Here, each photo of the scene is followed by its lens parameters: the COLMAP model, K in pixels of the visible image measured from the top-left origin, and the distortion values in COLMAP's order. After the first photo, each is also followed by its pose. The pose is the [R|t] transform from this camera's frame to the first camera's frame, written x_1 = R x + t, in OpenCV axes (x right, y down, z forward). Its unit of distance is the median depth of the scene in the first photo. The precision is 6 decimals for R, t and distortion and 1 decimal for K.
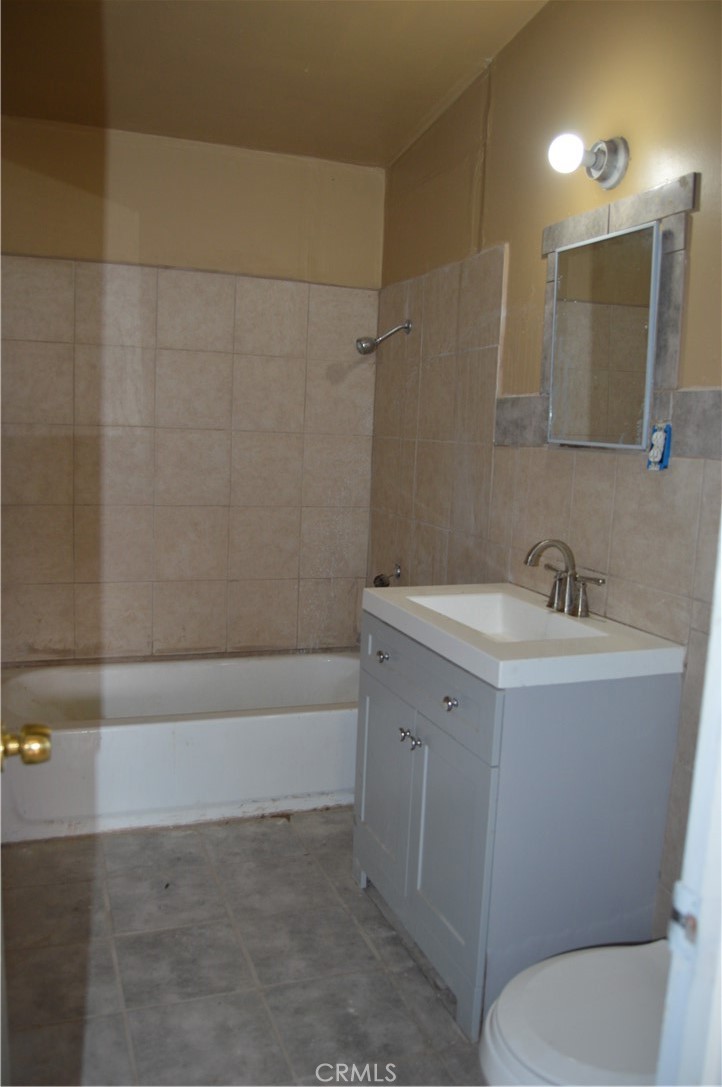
lens RADIAL K [[868.6, 0, 362.1], [0, 868.6, 541.5], [0, 0, 1]] dist [-0.093482, 0.032013]
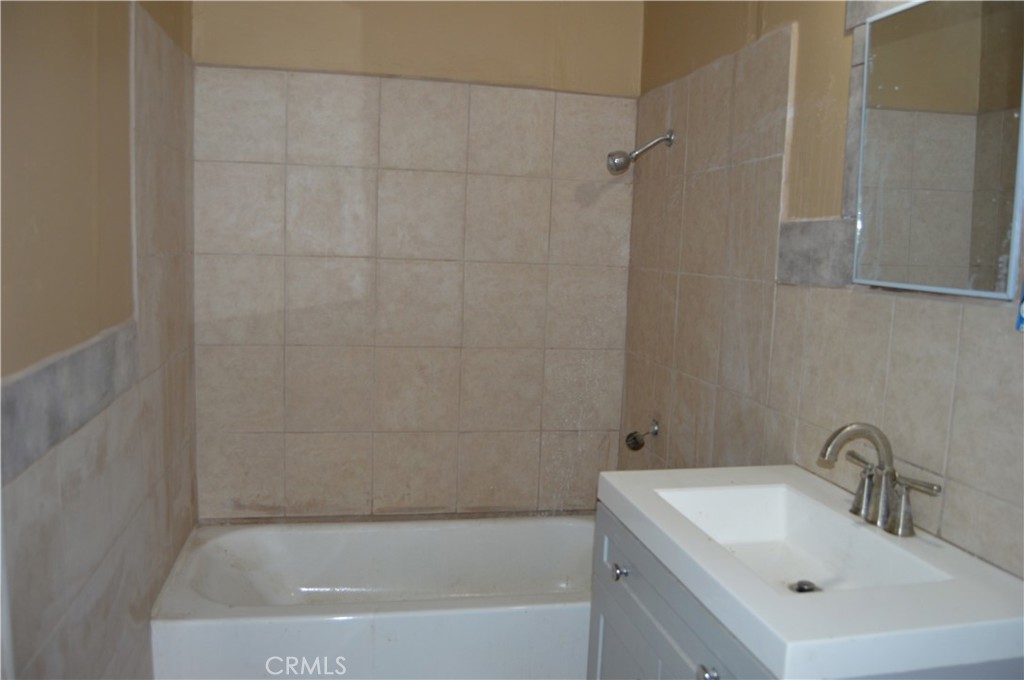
lens RADIAL K [[818.3, 0, 507.0], [0, 818.3, 344.0], [0, 0, 1]] dist [-0.093482, 0.032013]
pose [[0.987258, 0.014327, -0.158479, 0.024856], [-0.016999, 0.999735, -0.015518, -0.034591], [0.158215, 0.018014, 0.987240, 0.204502]]
